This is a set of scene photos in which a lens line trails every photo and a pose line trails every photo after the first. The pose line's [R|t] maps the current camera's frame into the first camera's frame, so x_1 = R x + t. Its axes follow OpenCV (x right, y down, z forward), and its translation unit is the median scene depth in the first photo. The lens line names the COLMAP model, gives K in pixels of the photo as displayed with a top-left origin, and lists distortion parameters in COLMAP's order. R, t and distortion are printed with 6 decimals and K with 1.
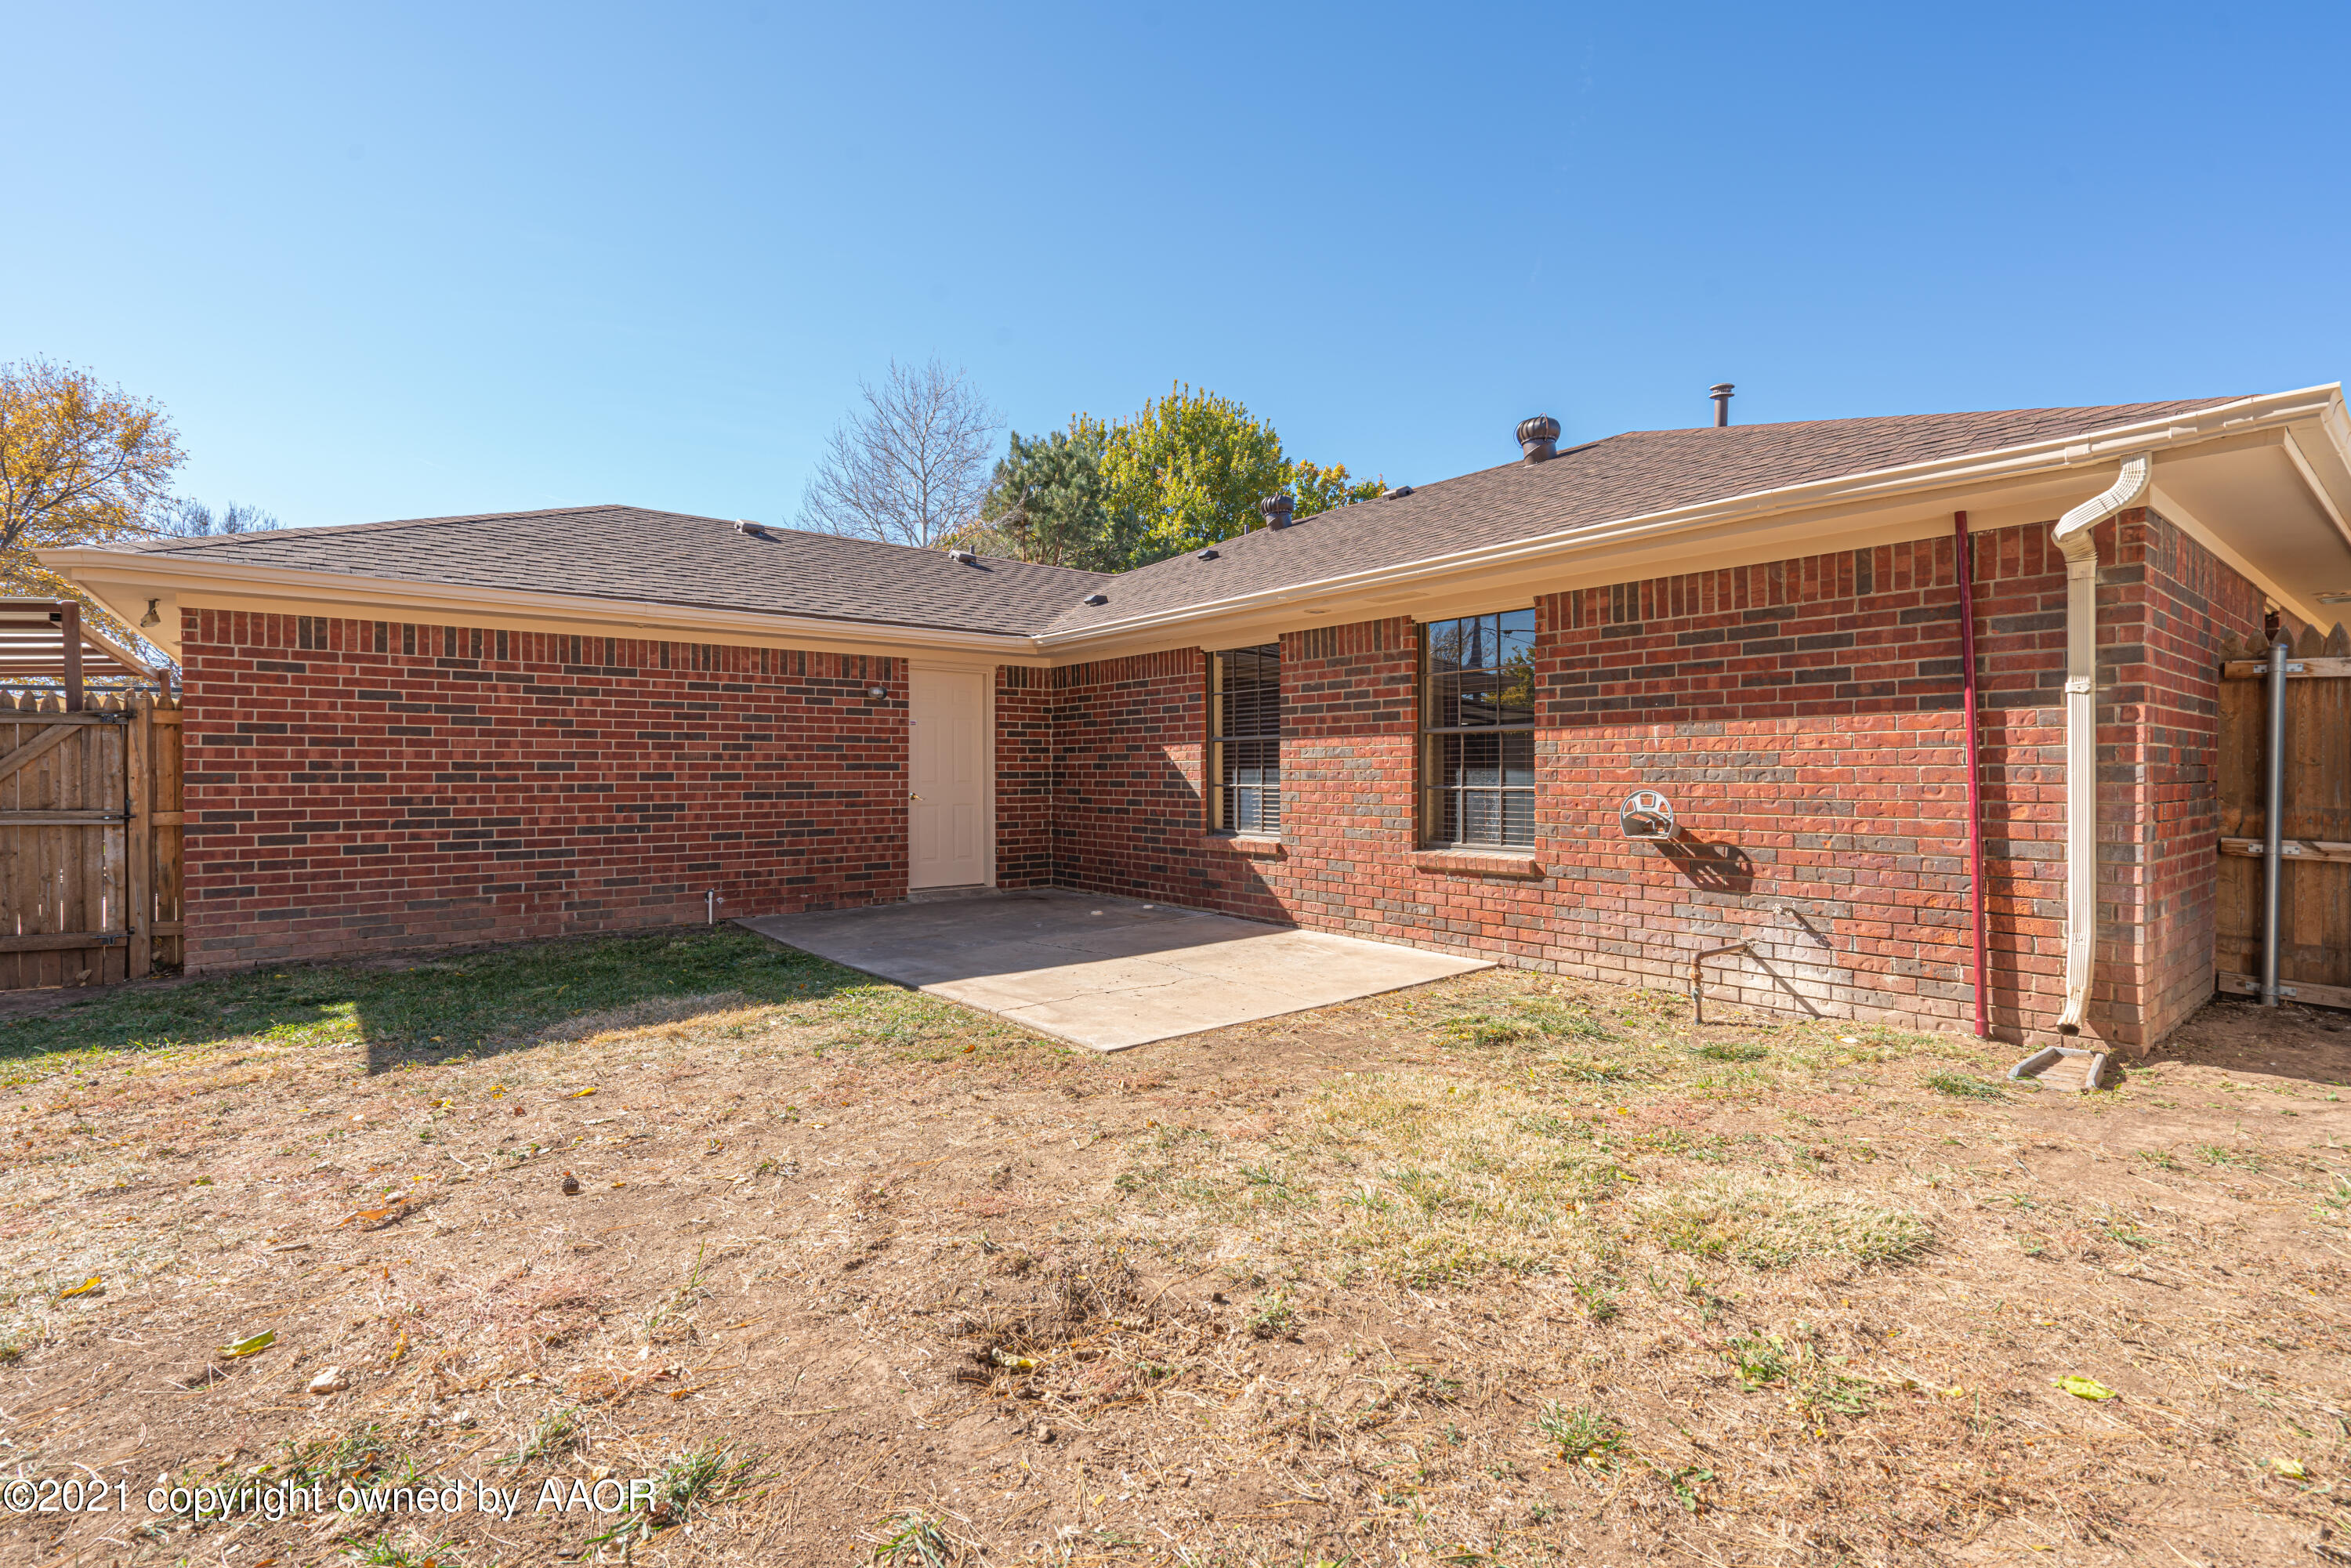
lens RADIAL K [[1061.0, 0, 1167.7], [0, 1061.0, 793.3], [0, 0, 1]] dist [-0.000639, 0.000237]
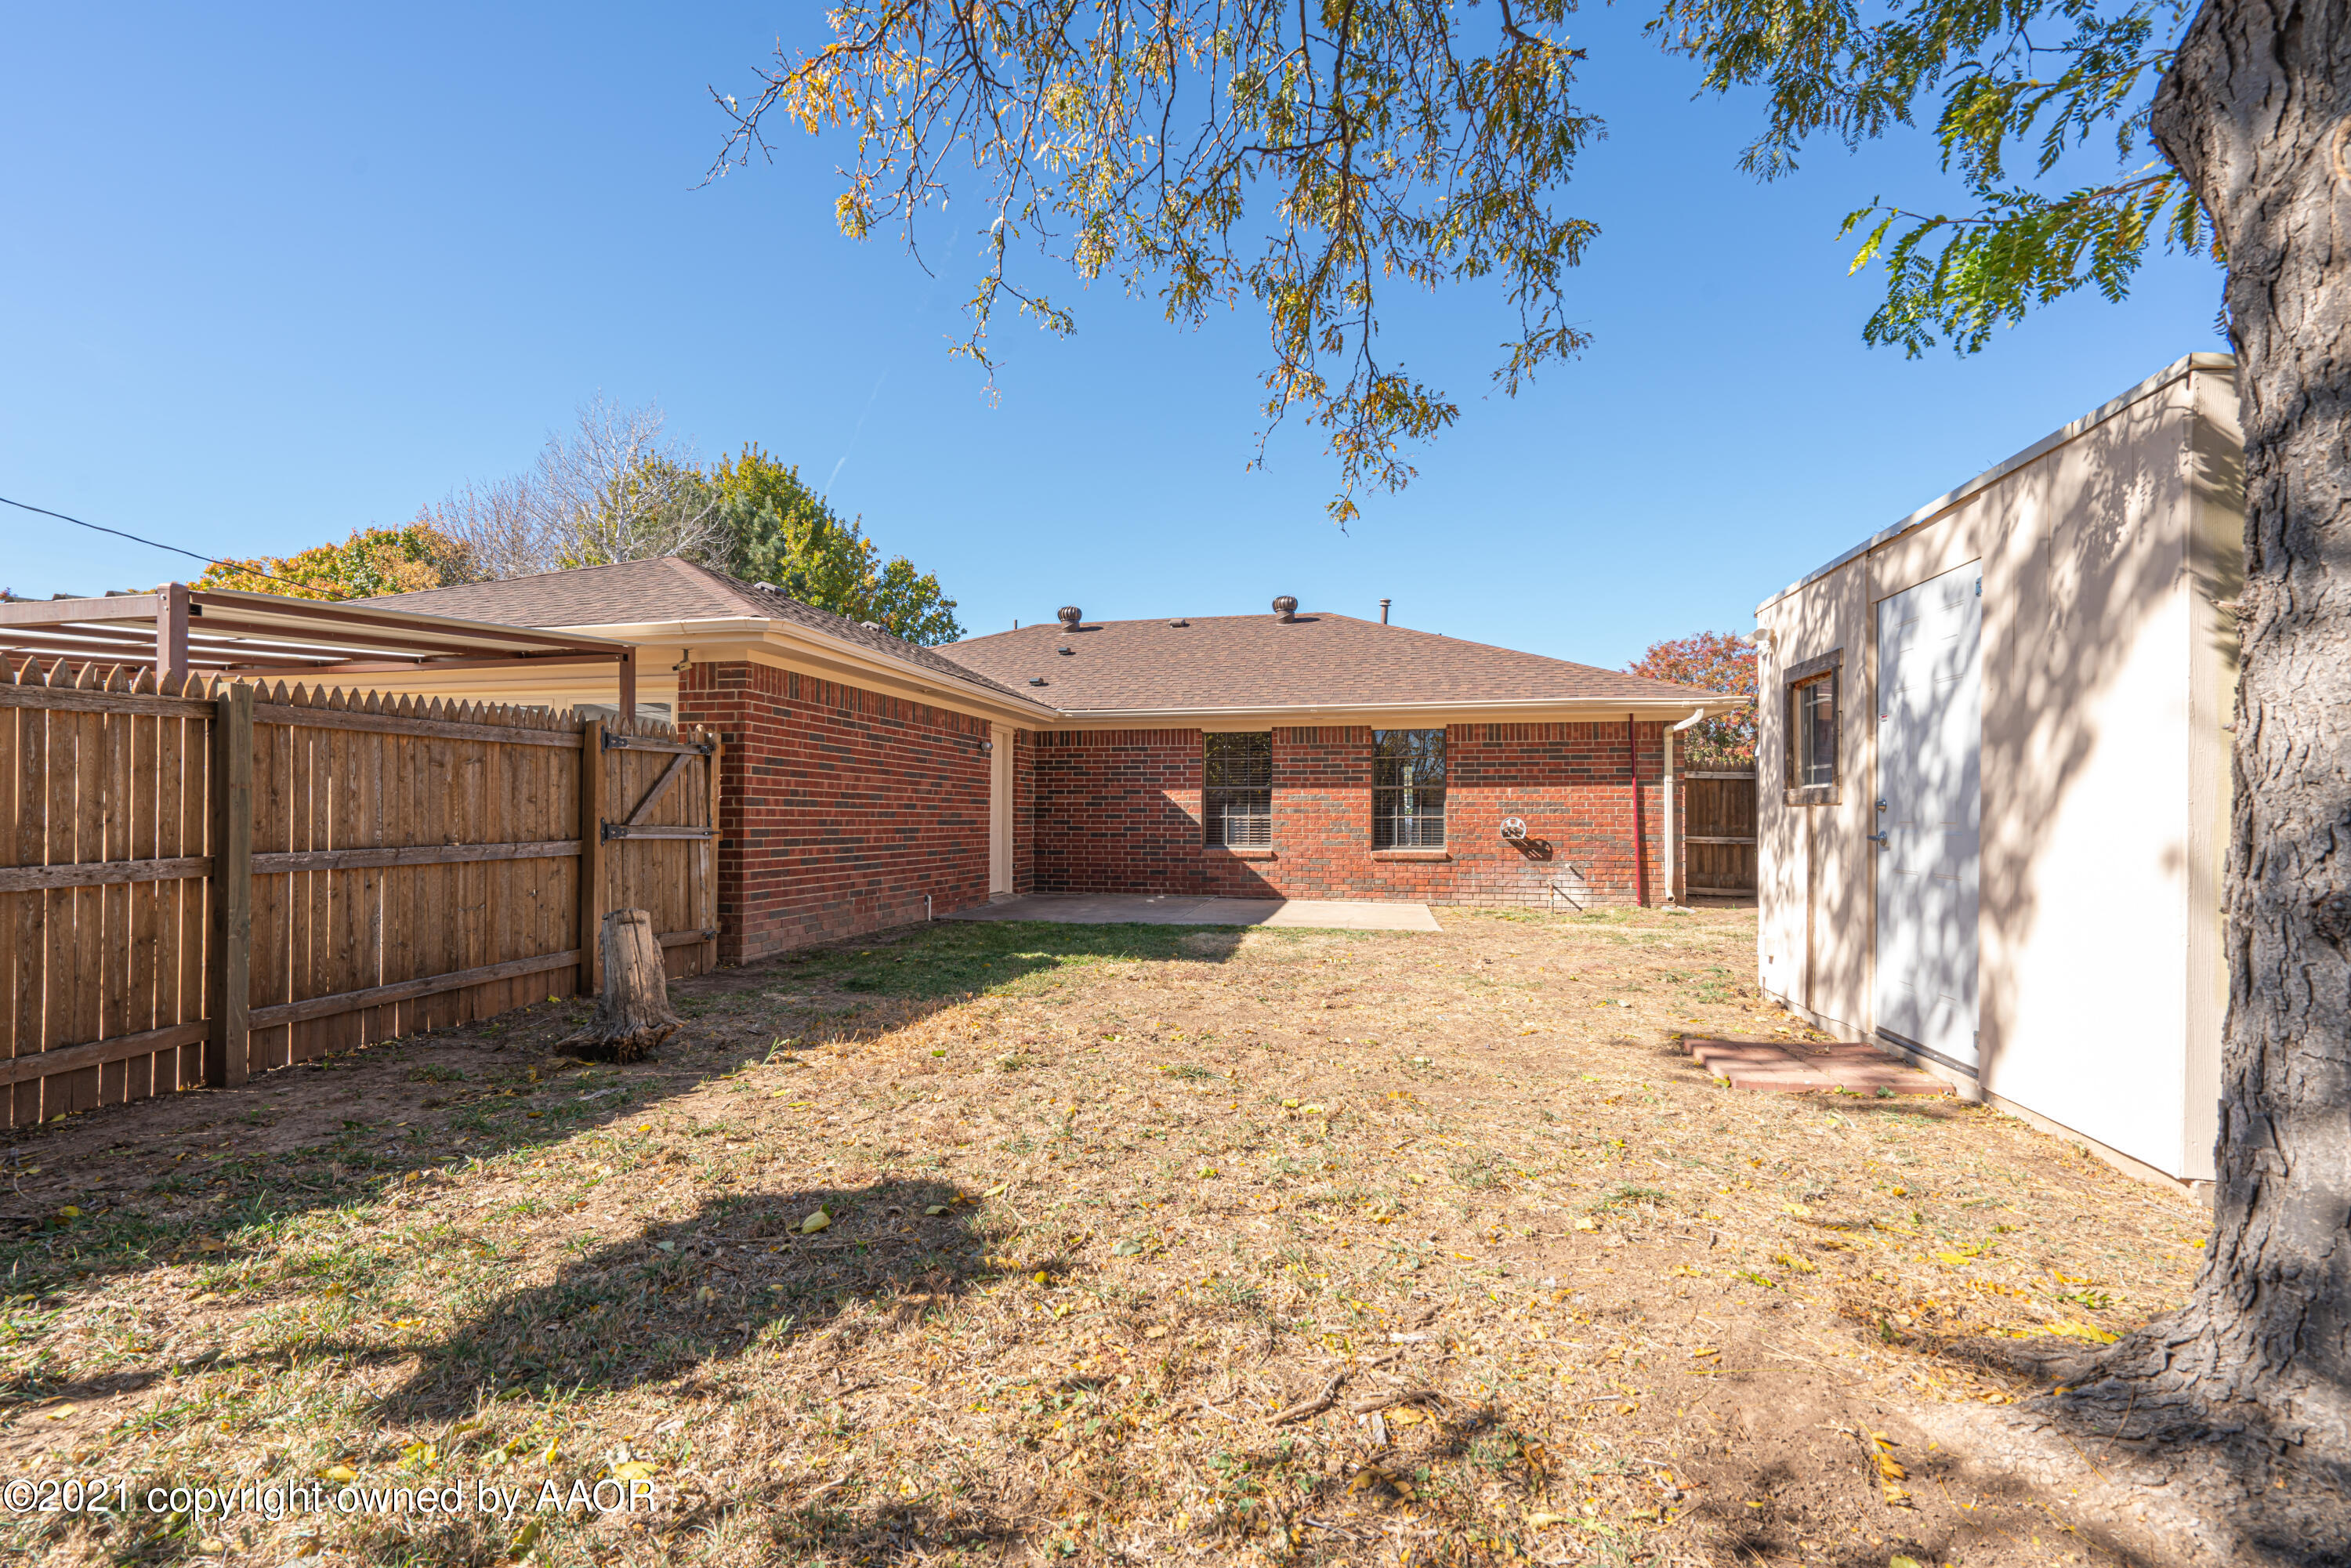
lens RADIAL K [[1061.0, 0, 1167.7], [0, 1061.0, 793.3], [0, 0, 1]] dist [-0.000639, 0.000237]
pose [[0.777598, 0.020854, 0.628416, -1.205499], [0.006959, 0.999103, -0.041766, 0.028205], [-0.628724, 0.036850, 0.776755, -0.226982]]
